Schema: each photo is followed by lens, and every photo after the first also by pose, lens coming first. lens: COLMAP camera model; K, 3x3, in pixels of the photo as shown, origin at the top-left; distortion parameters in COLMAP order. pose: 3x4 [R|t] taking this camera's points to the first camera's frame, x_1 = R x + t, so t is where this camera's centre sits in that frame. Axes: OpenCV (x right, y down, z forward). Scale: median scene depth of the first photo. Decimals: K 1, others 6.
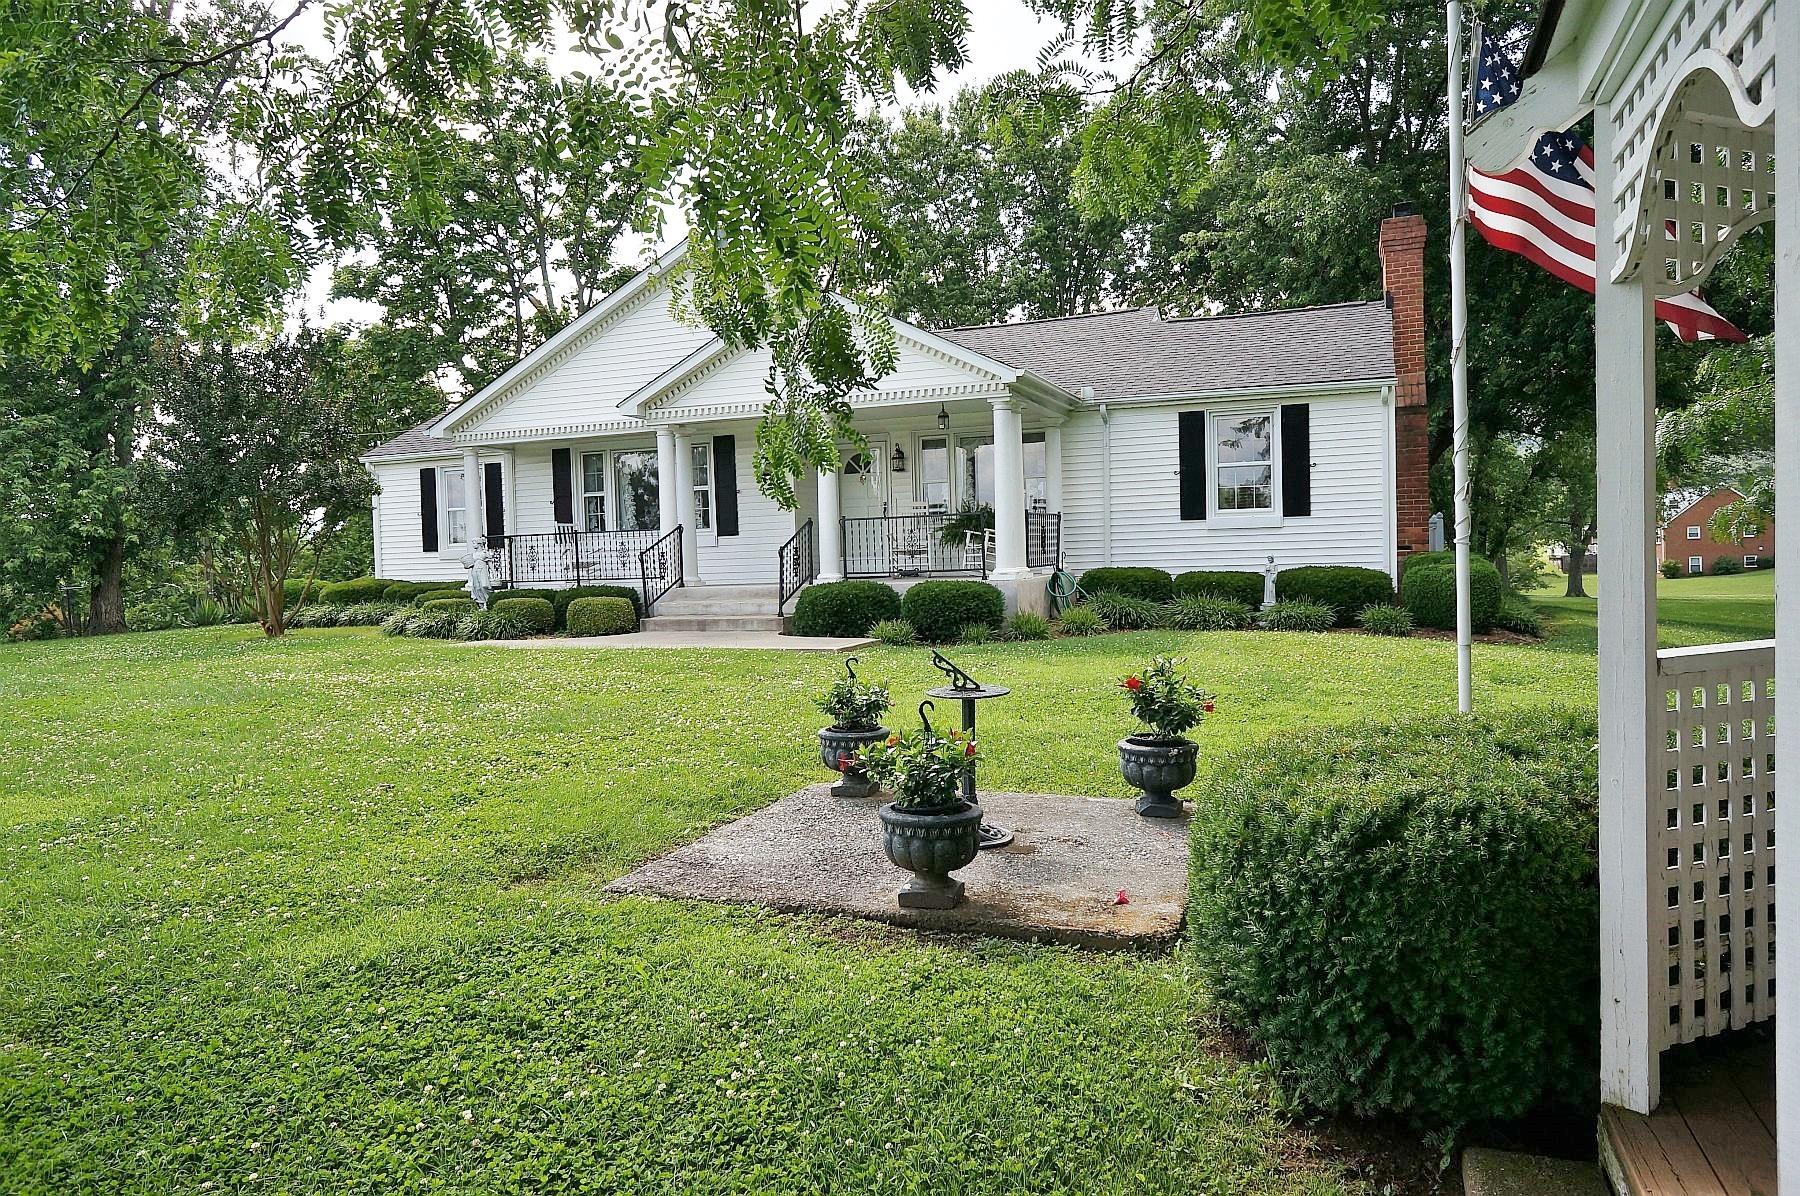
lens RADIAL K [[1220.6, 0, 900.0], [0, 1220.6, 598.0], [0, 0, 1]] dist [-0.002217, -0.004154]
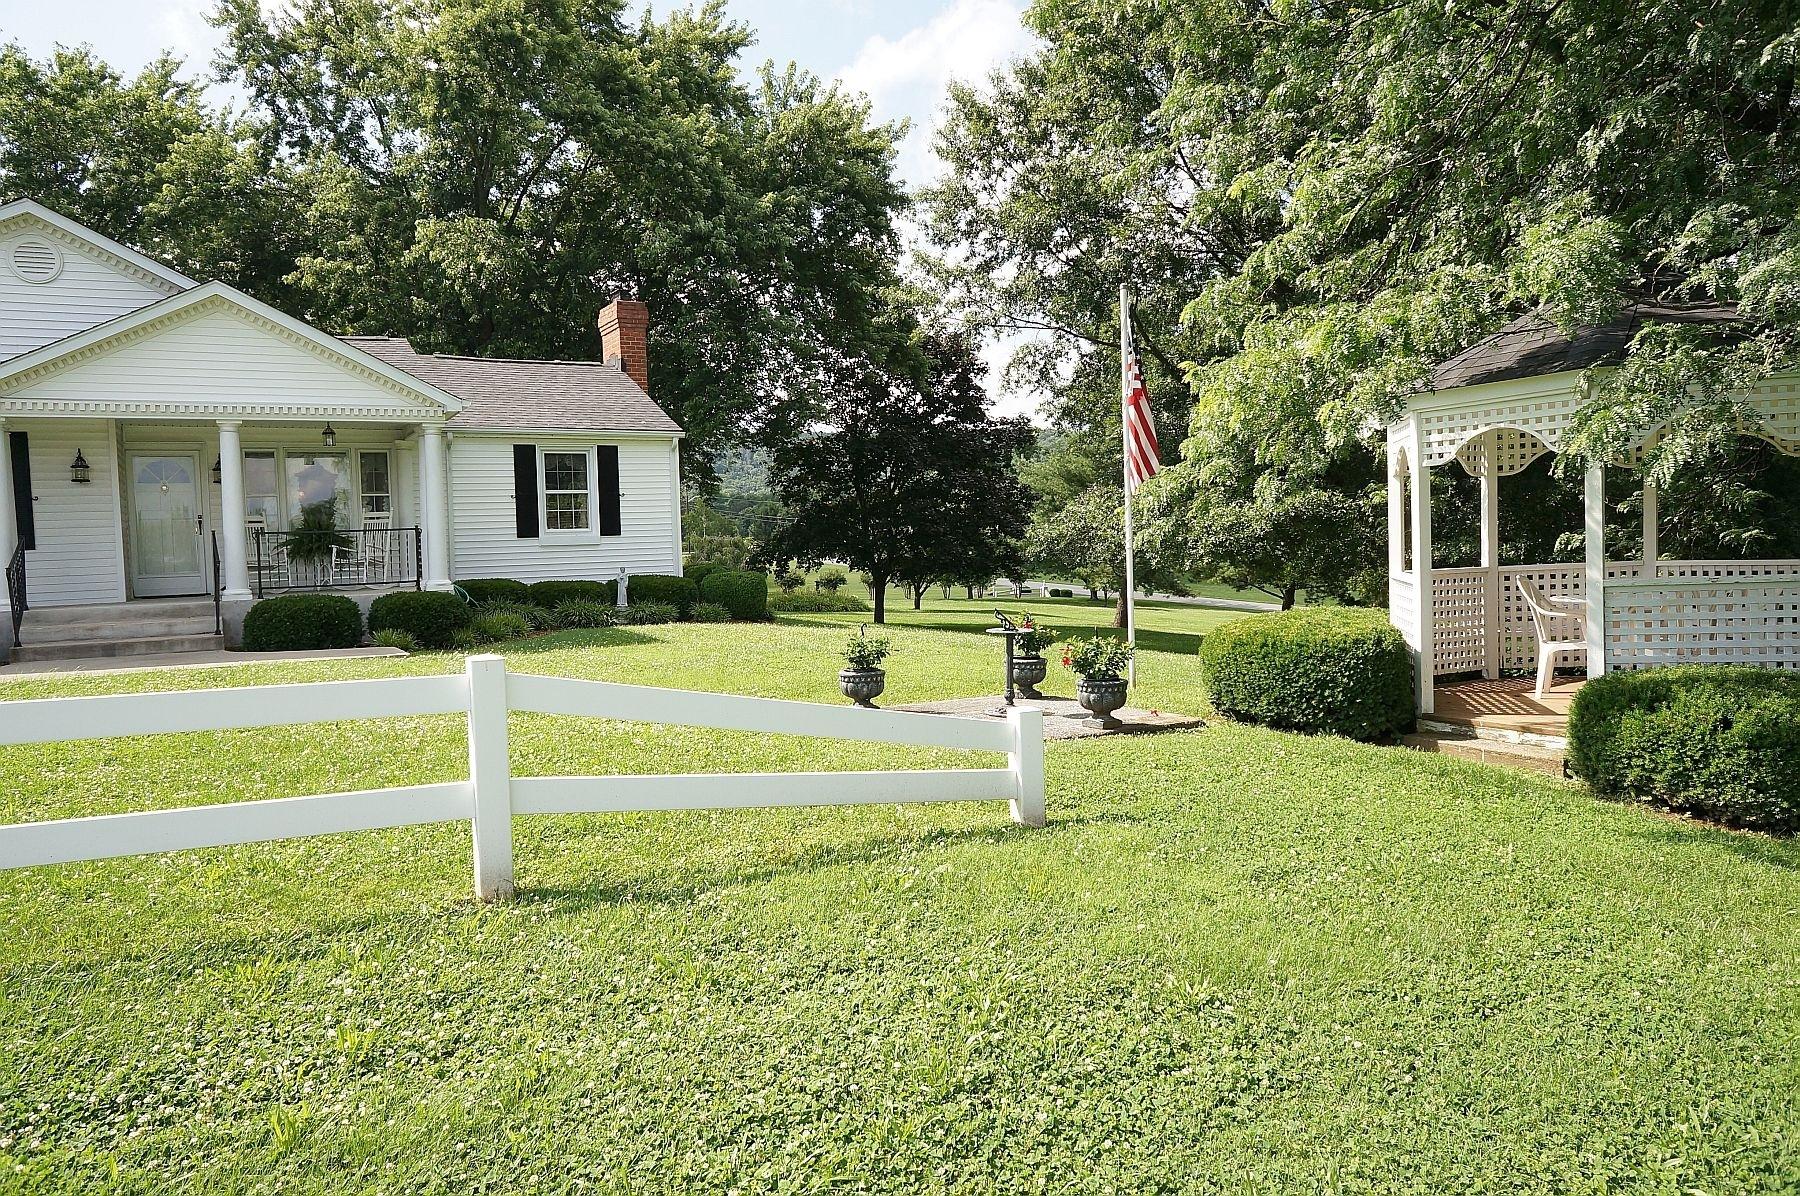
lens RADIAL K [[1202.1, 0, 868.9], [0, 1202.1, 582.0], [0, 0, 1]] dist [-0.001312, 0.000221]
pose [[0.647533, -0.017705, 0.761831, -0.438234], [0.041570, 0.999062, -0.012115, 0.006097], [-0.760902, 0.039514, 0.647662, 0.012456]]
